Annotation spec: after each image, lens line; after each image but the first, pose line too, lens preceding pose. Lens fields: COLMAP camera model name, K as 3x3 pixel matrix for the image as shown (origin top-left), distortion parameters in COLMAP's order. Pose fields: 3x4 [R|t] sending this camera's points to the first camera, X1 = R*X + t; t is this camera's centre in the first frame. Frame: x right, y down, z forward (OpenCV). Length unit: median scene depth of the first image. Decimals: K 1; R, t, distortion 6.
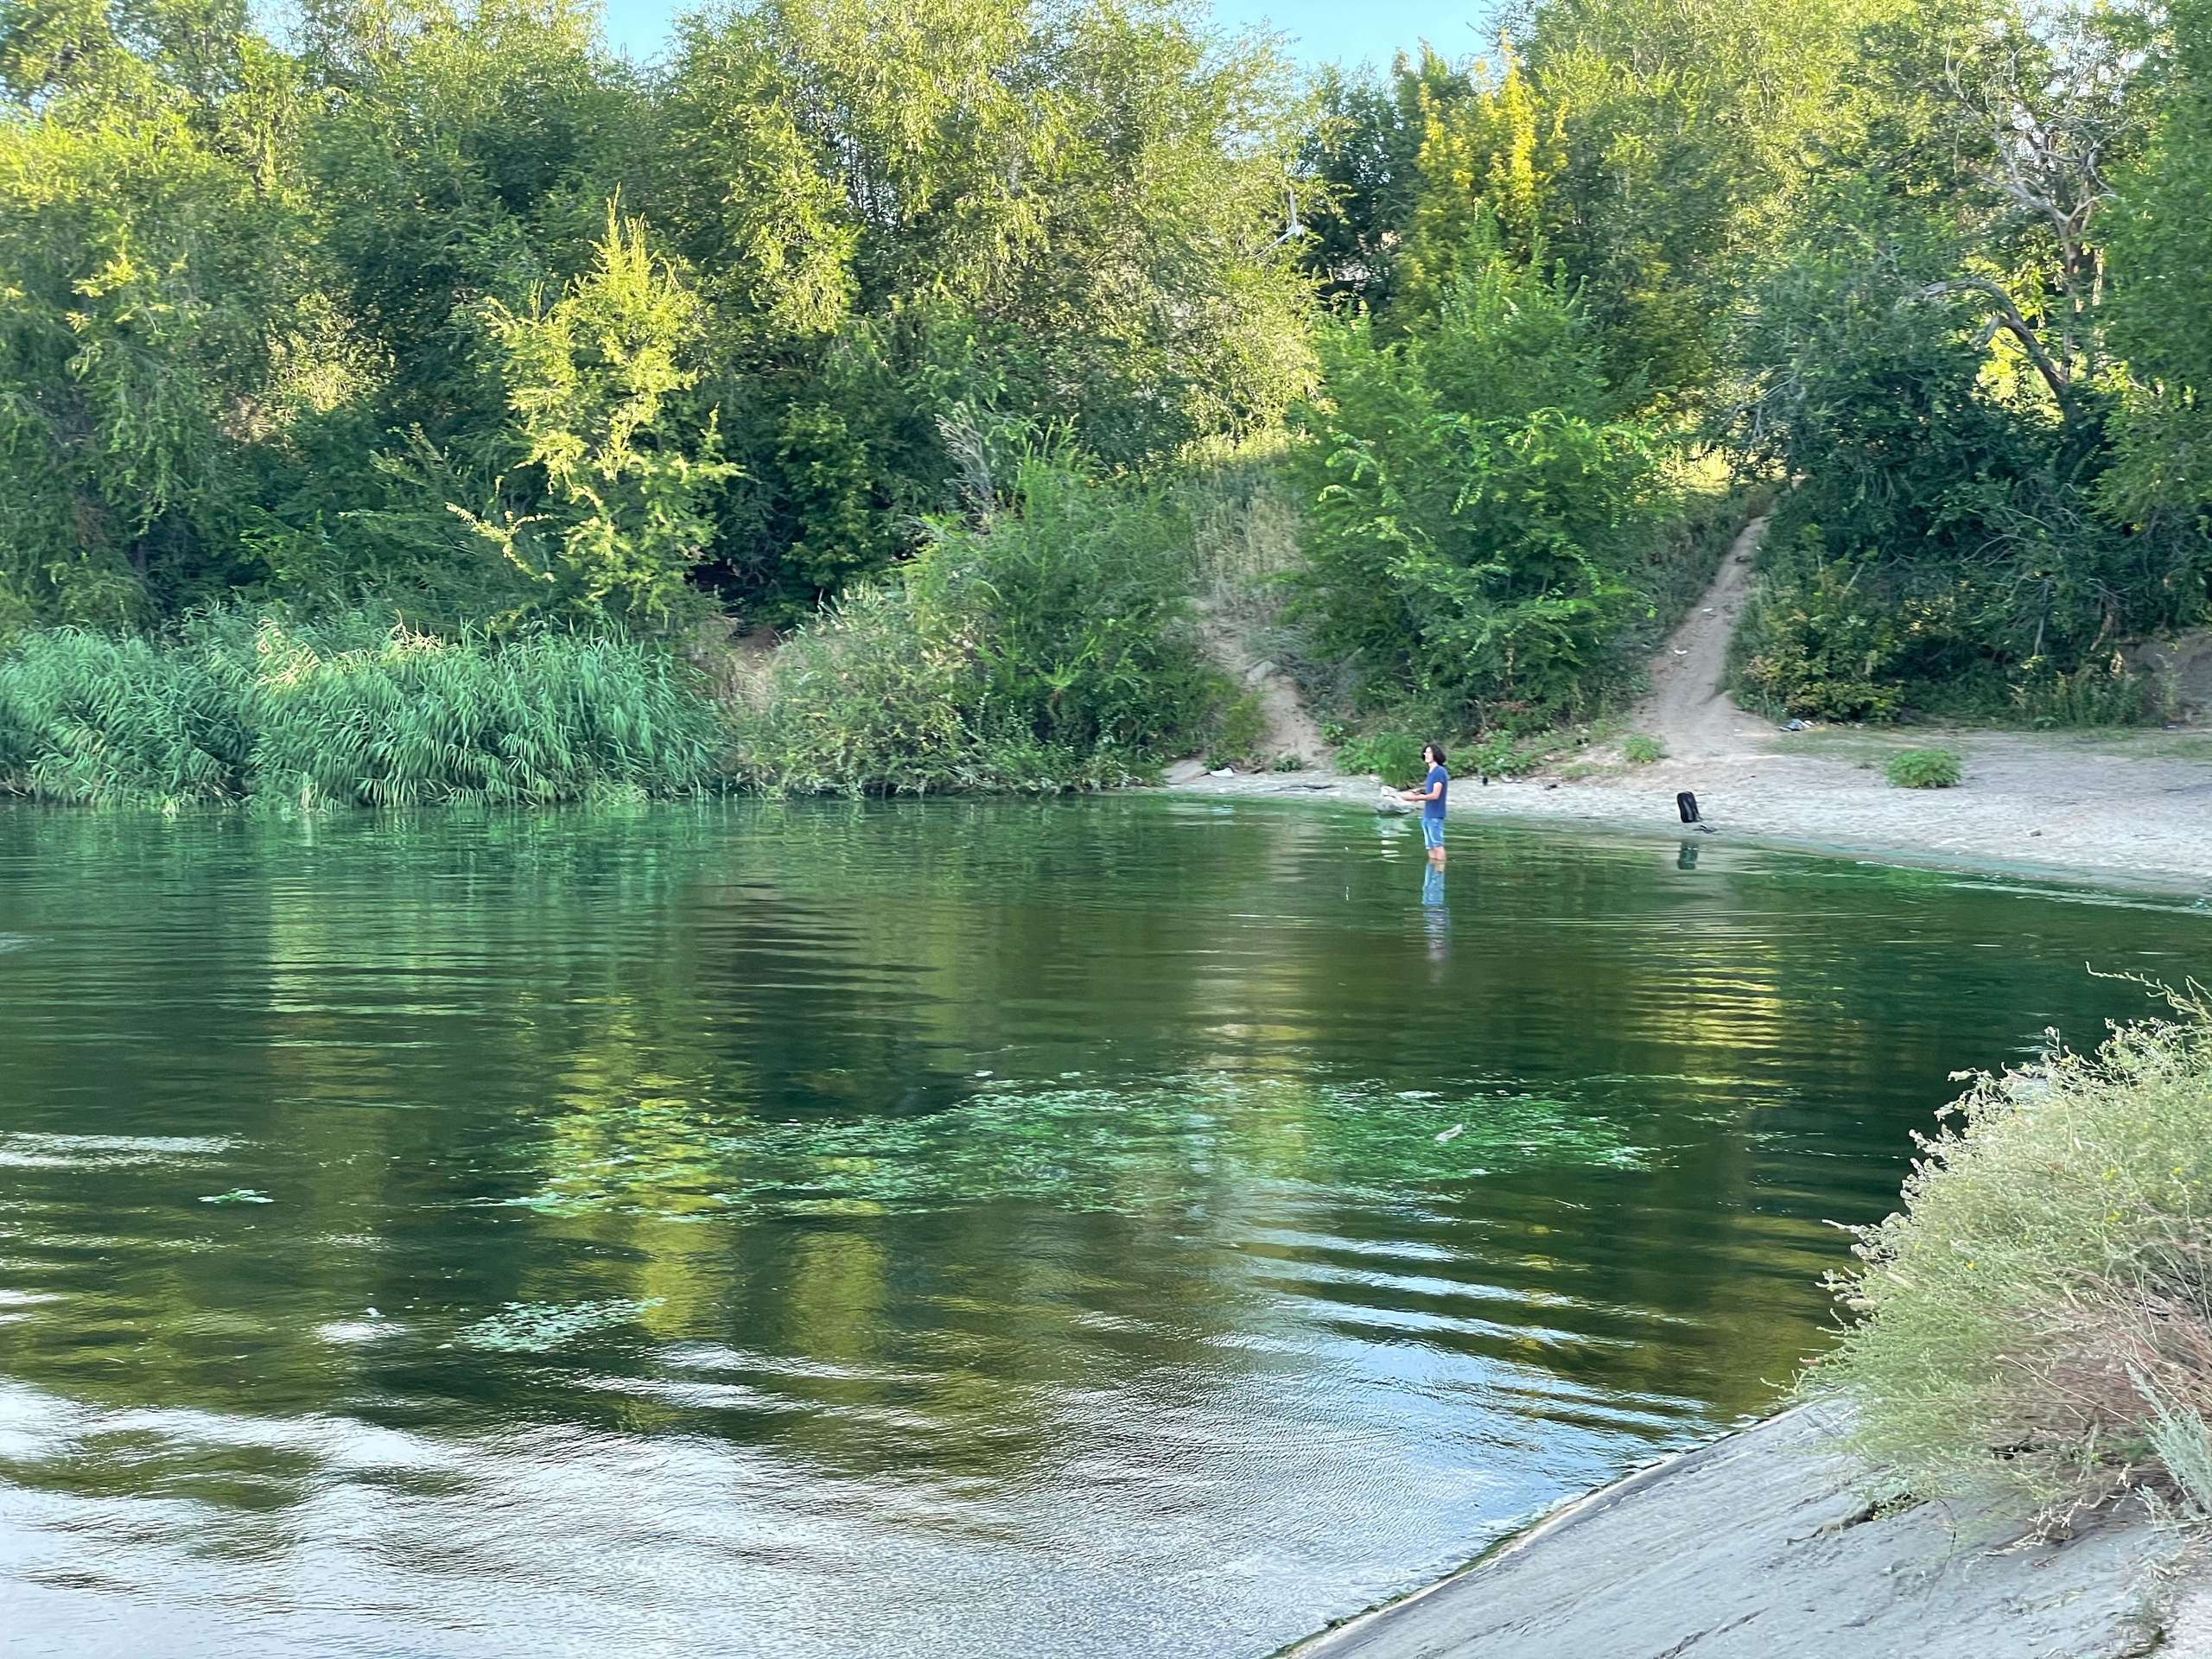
lens RADIAL K [[3301.8, 0, 1066.8], [0, 3301.8, 876.0], [0, 0, 1]] dist [0.091656, 0.000000]
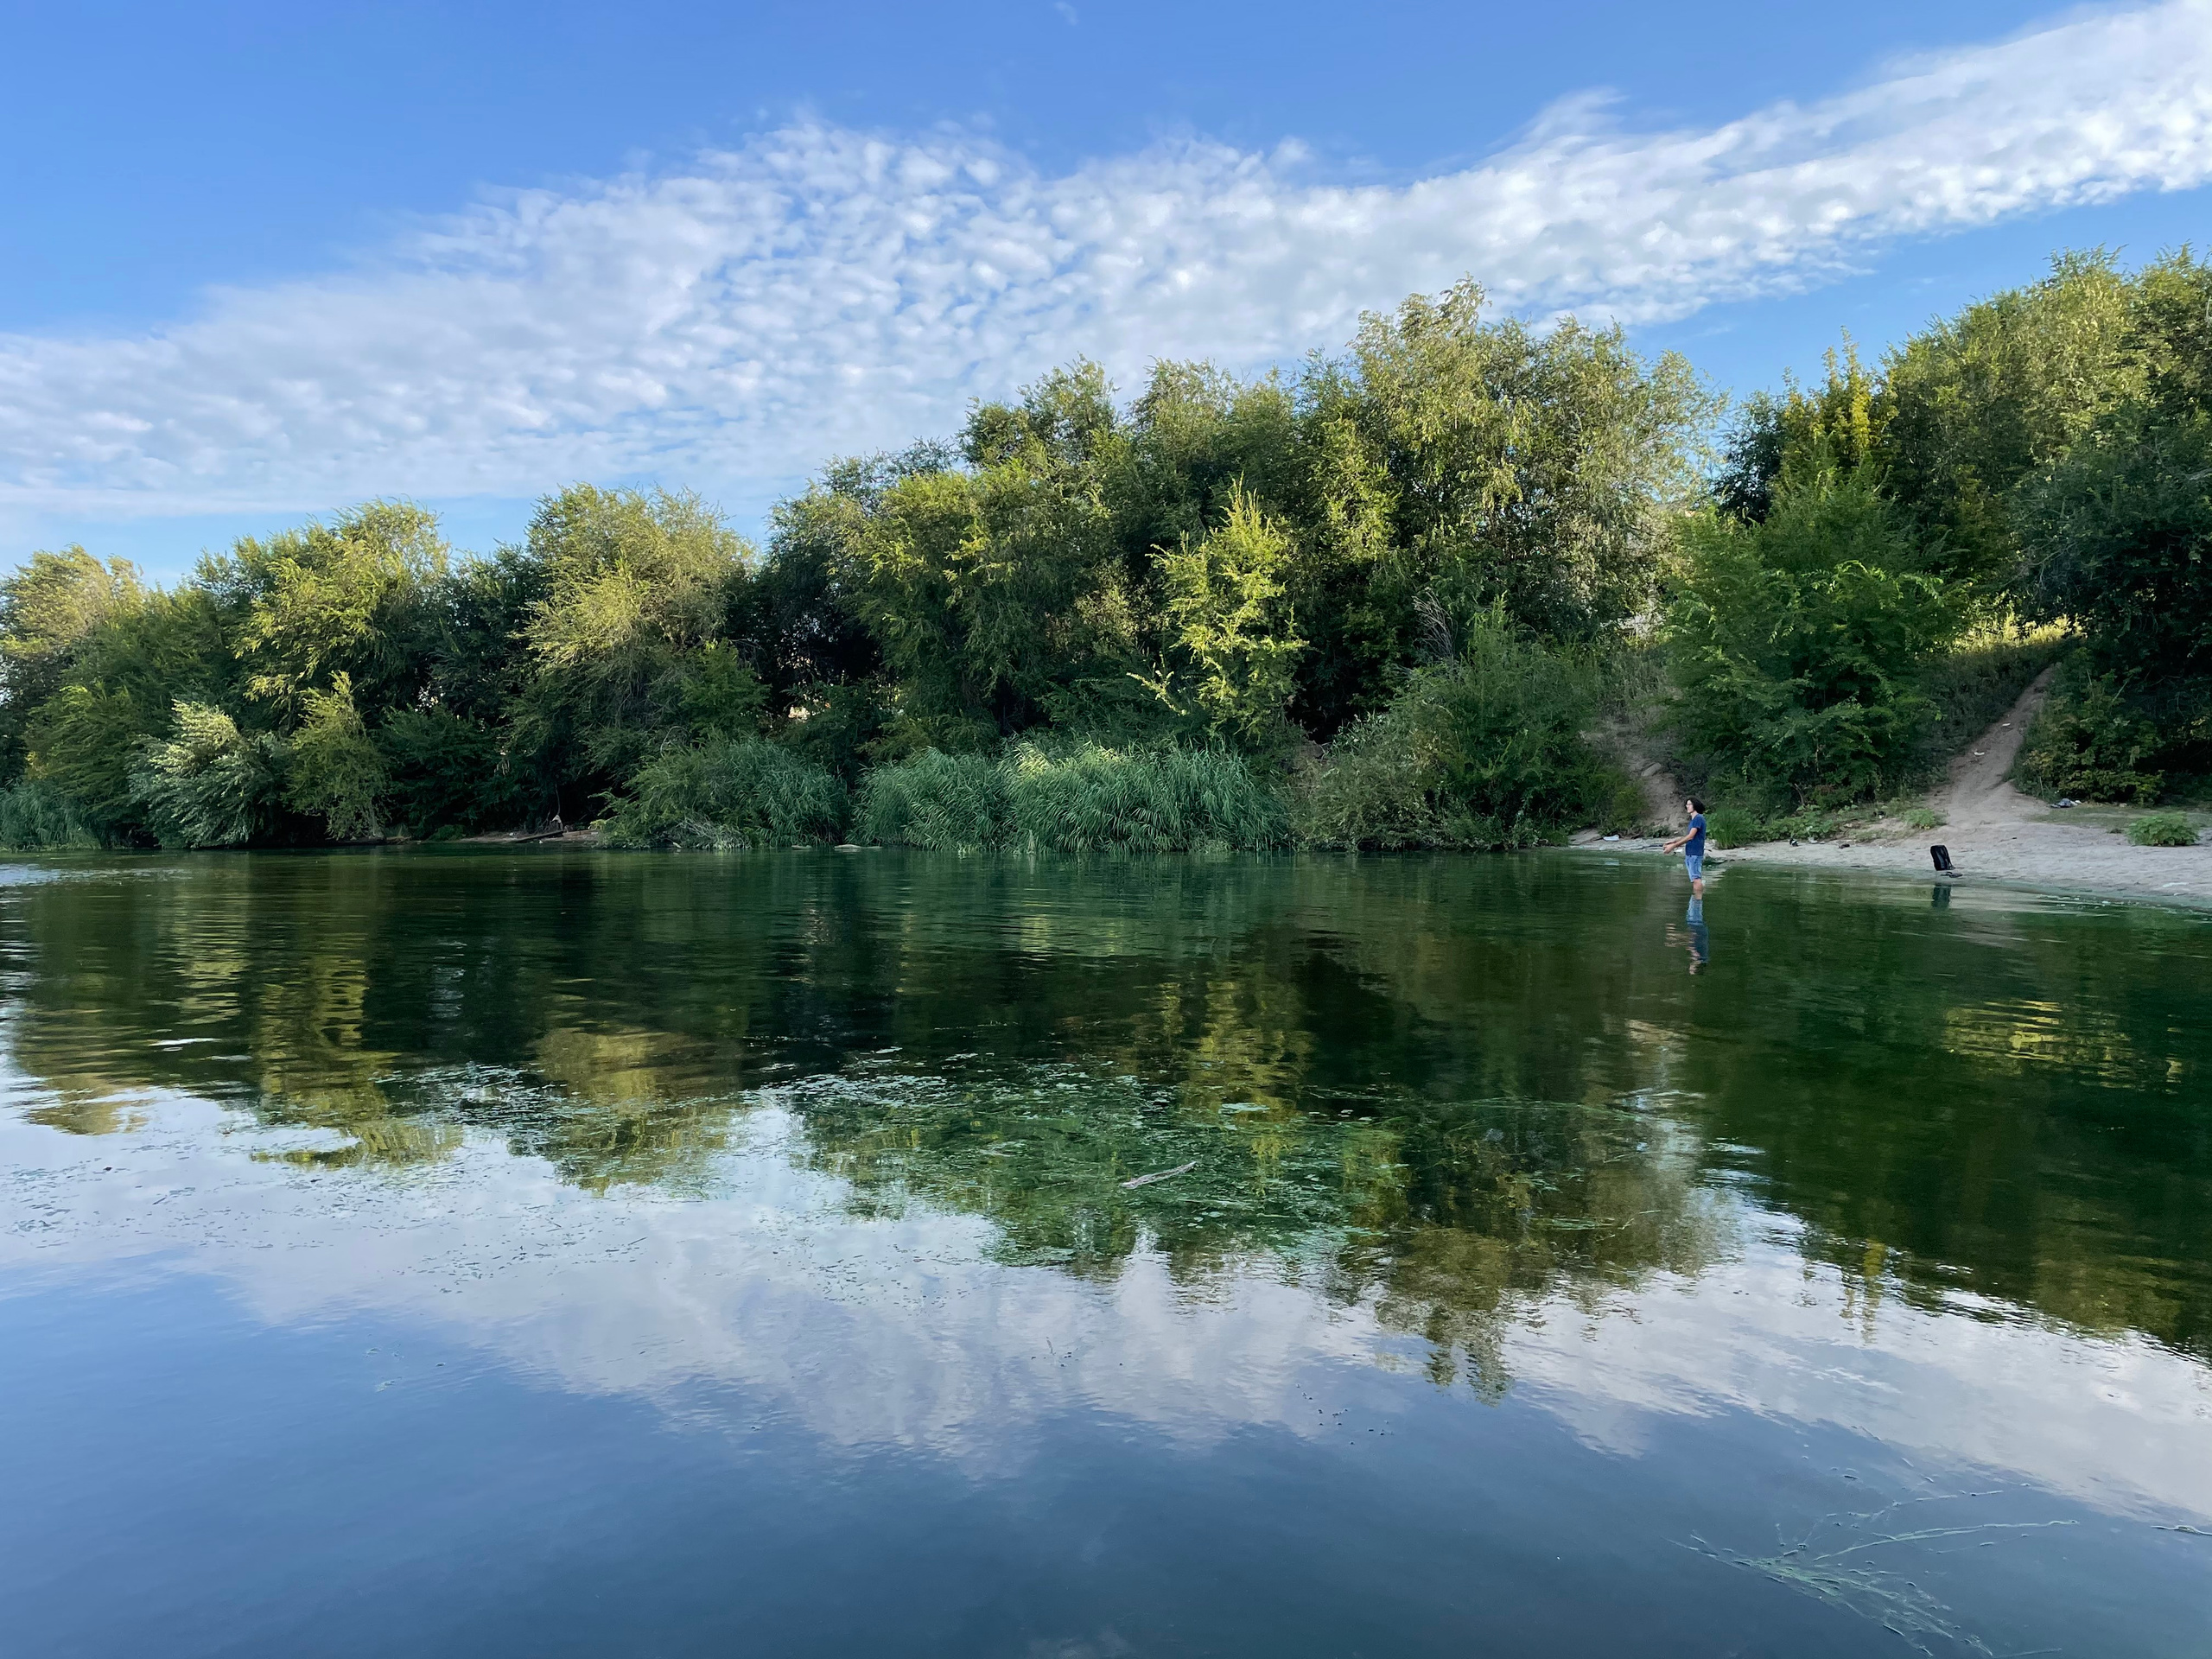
lens RADIAL K [[1664.2, 0, 1079.8], [0, 1664.2, 803.7], [0, 0, 1]] dist [0.090380, -0.114445]
pose [[0.935439, 0.008858, -0.353376, 0.087199], [-0.033472, 0.997414, -0.063602, 0.007790], [0.351899, 0.071324, 0.933317, 0.238114]]
